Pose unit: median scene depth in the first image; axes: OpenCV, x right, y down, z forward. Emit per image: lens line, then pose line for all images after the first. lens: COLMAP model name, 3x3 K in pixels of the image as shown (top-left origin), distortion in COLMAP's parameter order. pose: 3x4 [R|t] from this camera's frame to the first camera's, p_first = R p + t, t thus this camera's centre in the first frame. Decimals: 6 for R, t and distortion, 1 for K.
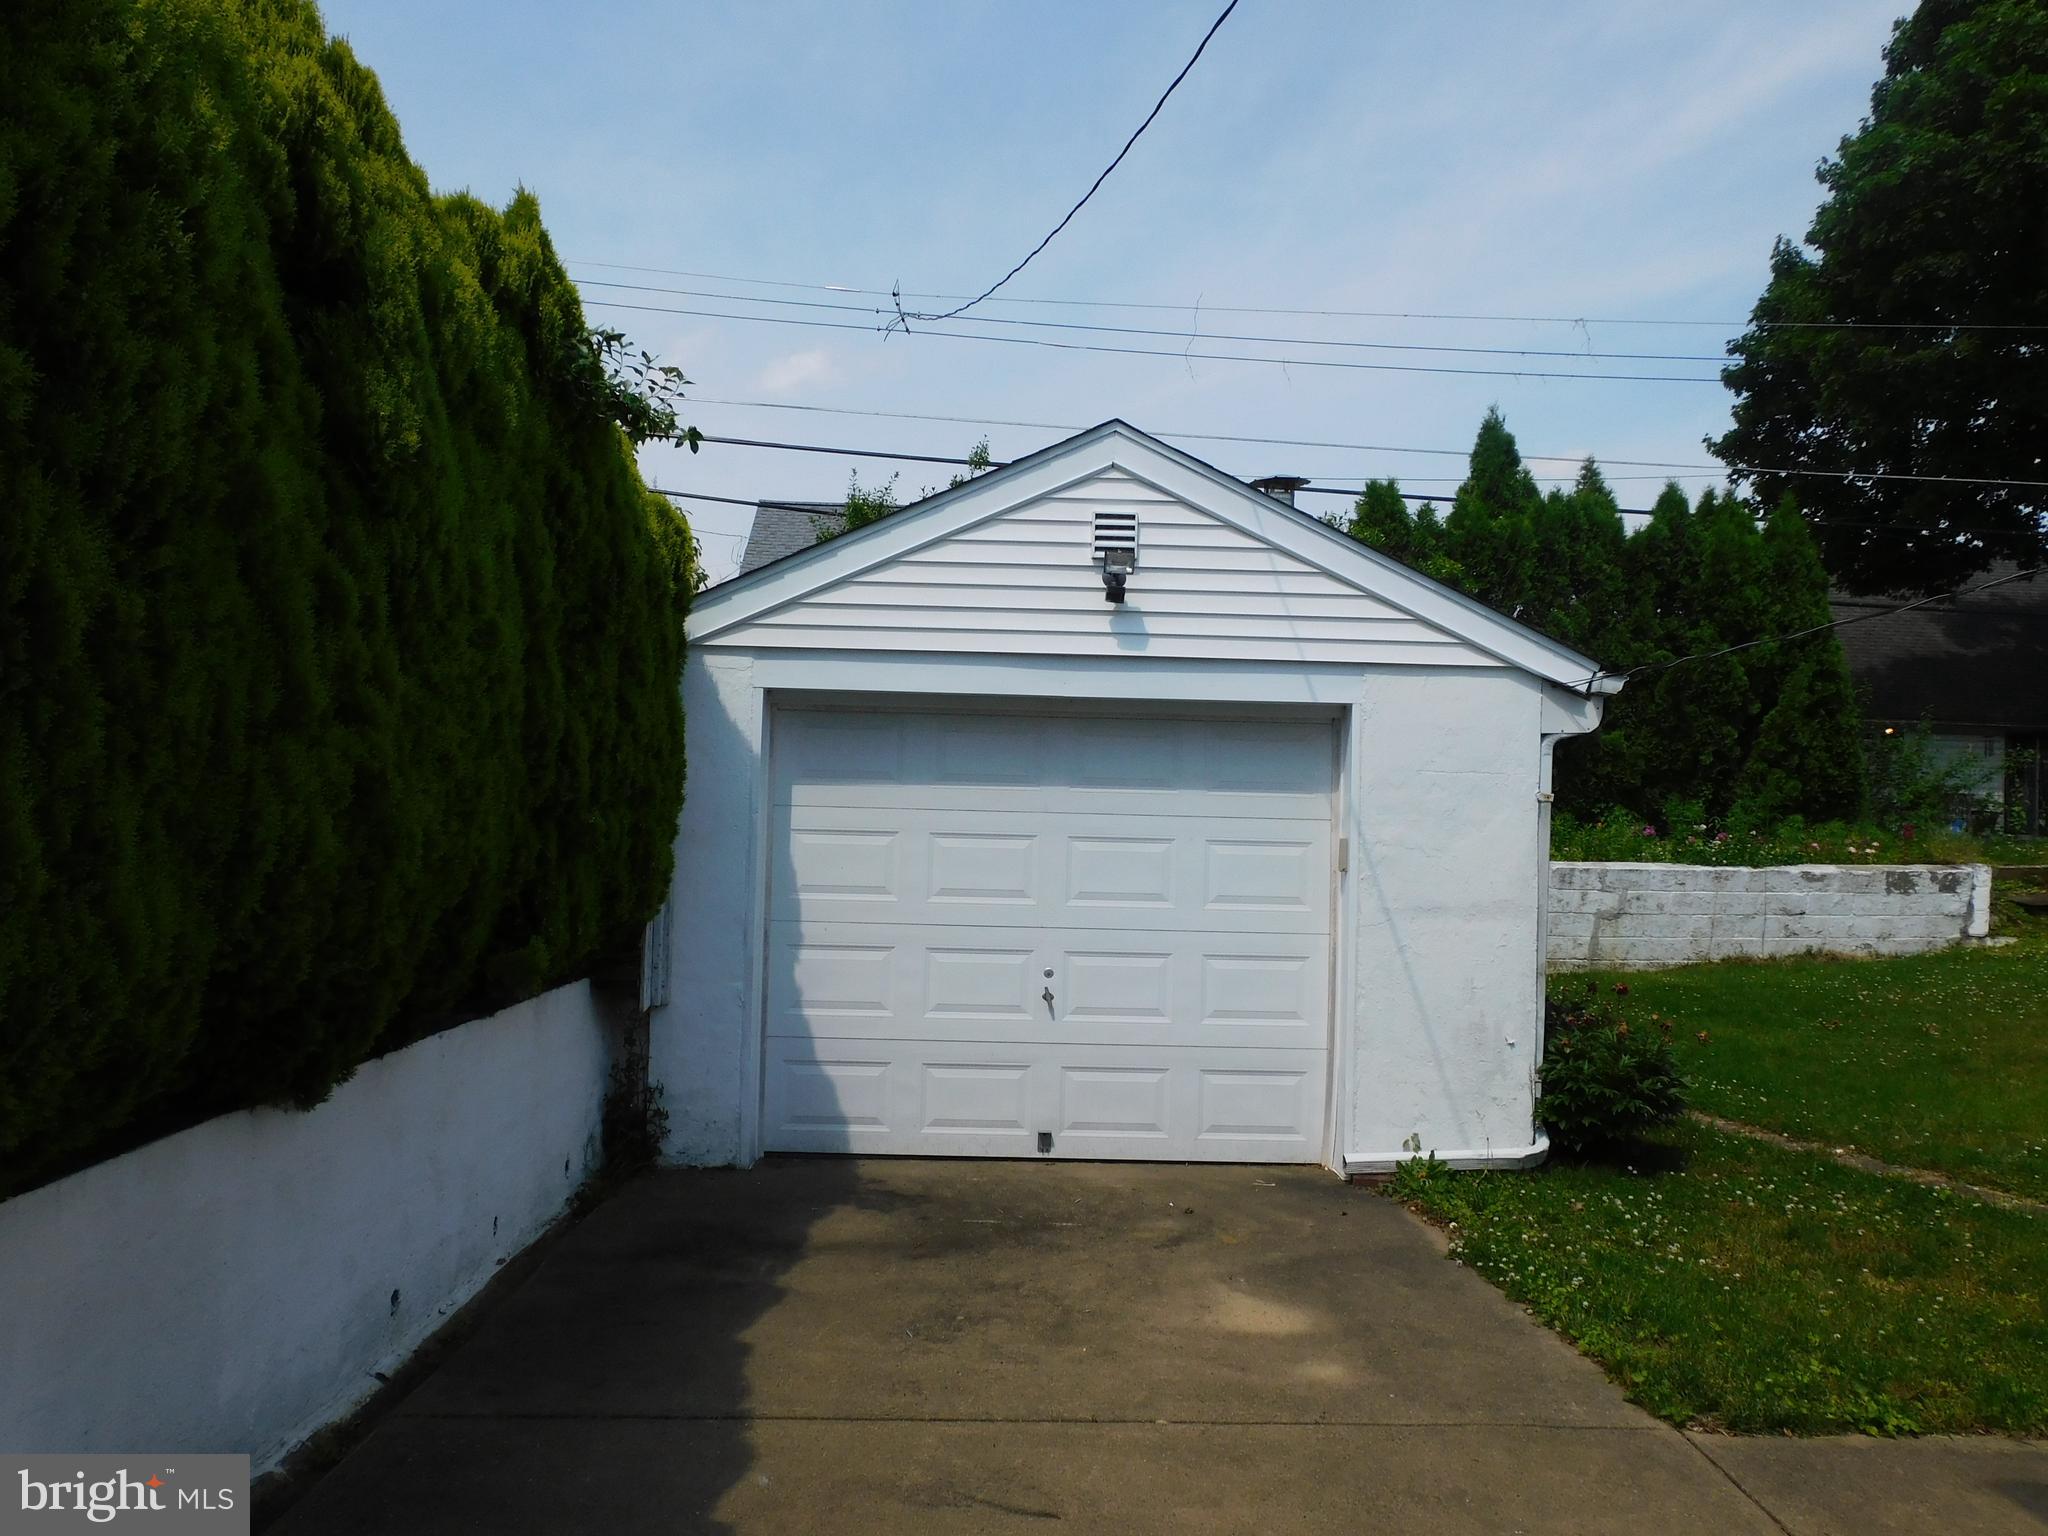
lens RADIAL K [[1462.0, 0, 1033.4], [0, 1462.0, 776.7], [0, 0, 1]] dist [-0.011101, 0.003822]
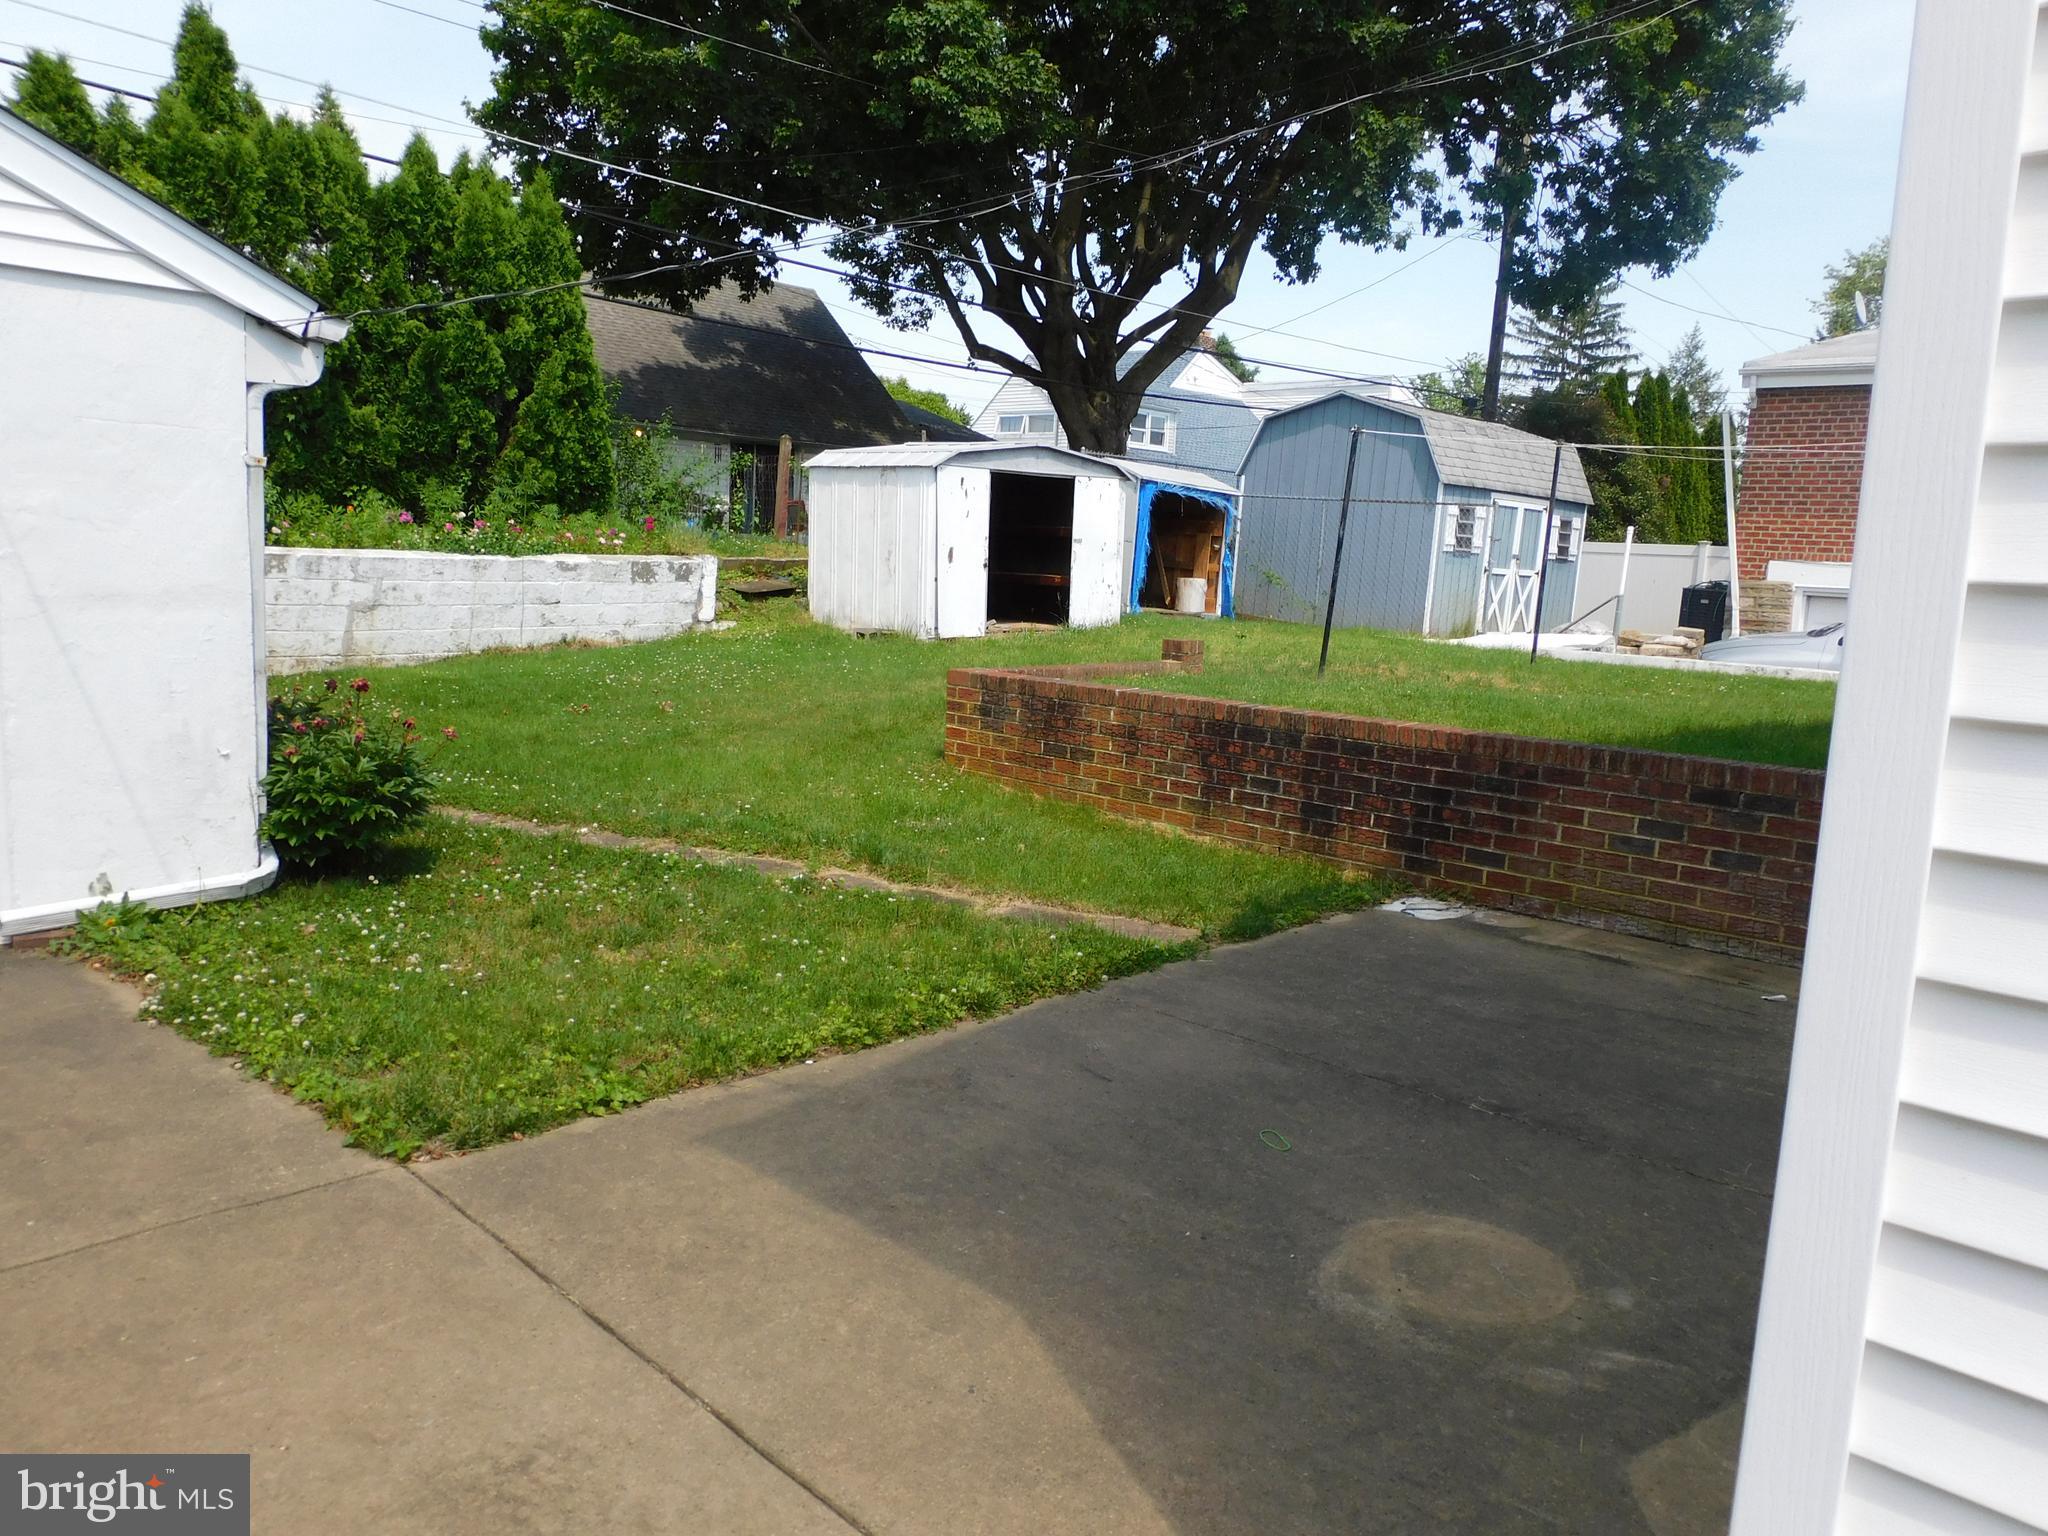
lens RADIAL K [[1462.0, 0, 1024.1], [0, 1462.0, 765.6], [0, 0, 1]] dist [-0.011101, 0.003822]
pose [[0.708397, -0.093012, 0.699659, 0.063034], [-0.046817, 0.982904, 0.178068, 0.016338], [-0.704260, -0.158899, 0.691932, 0.085710]]
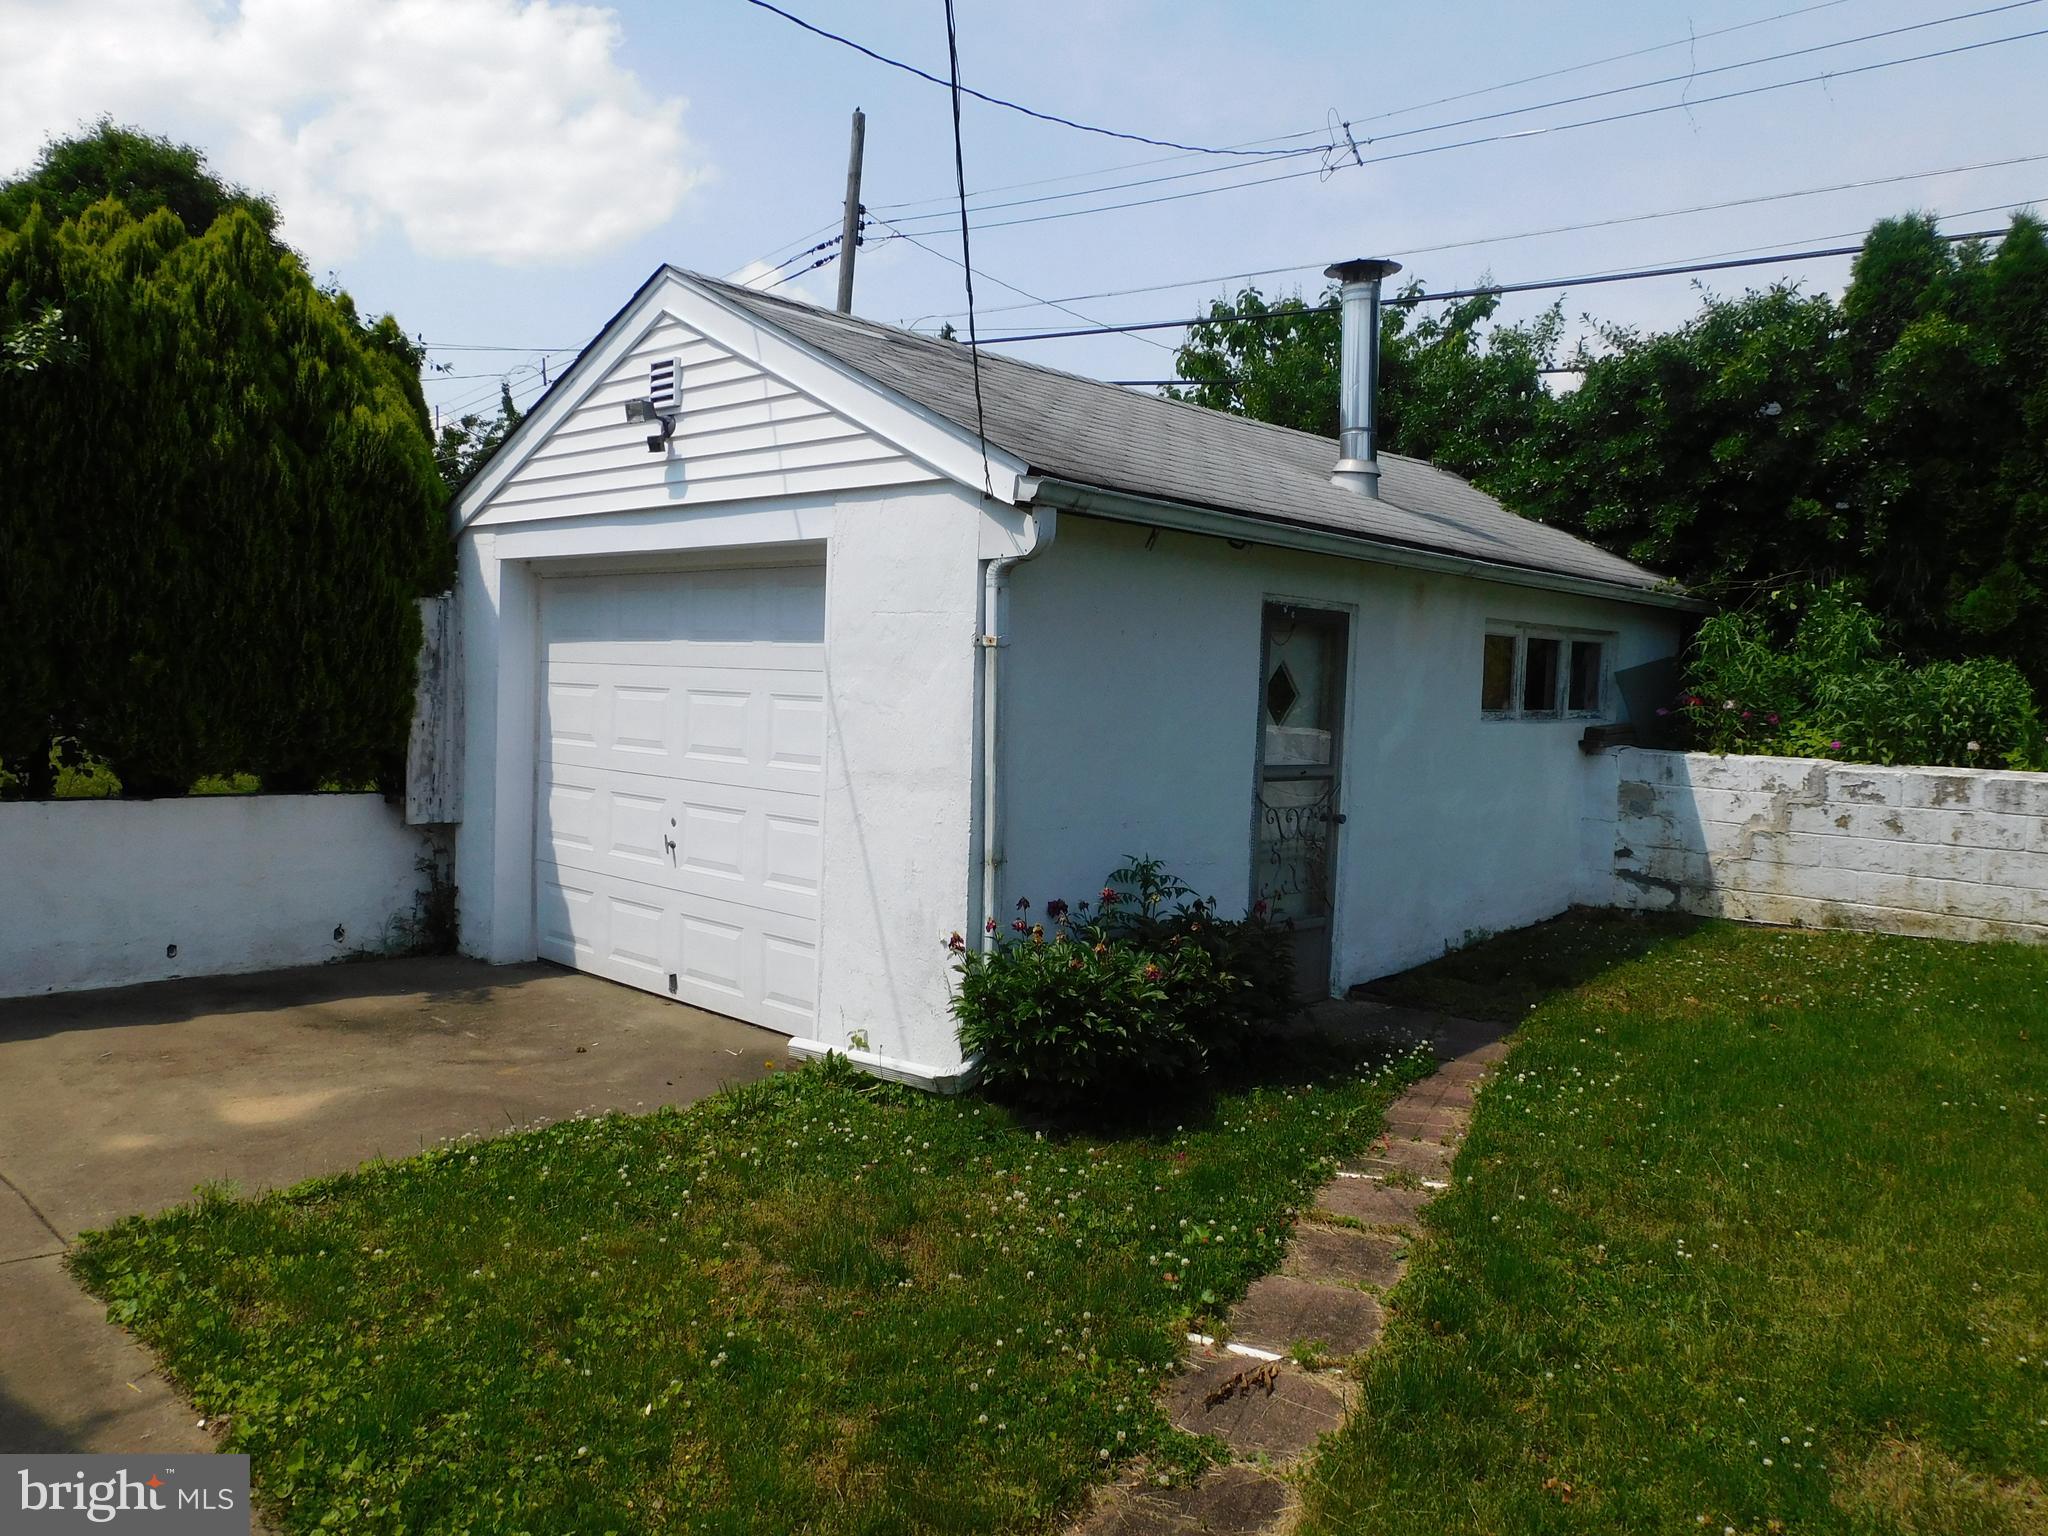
lens RADIAL K [[1462.0, 0, 1019.8], [0, 1462.0, 779.1], [0, 0, 1]] dist [-0.011101, 0.003822]
pose [[0.719291, 0.045867, -0.693193, 0.920172], [-0.001162, 0.997896, 0.064823, 0.037615], [0.694708, -0.045821, 0.717831, 0.439118]]
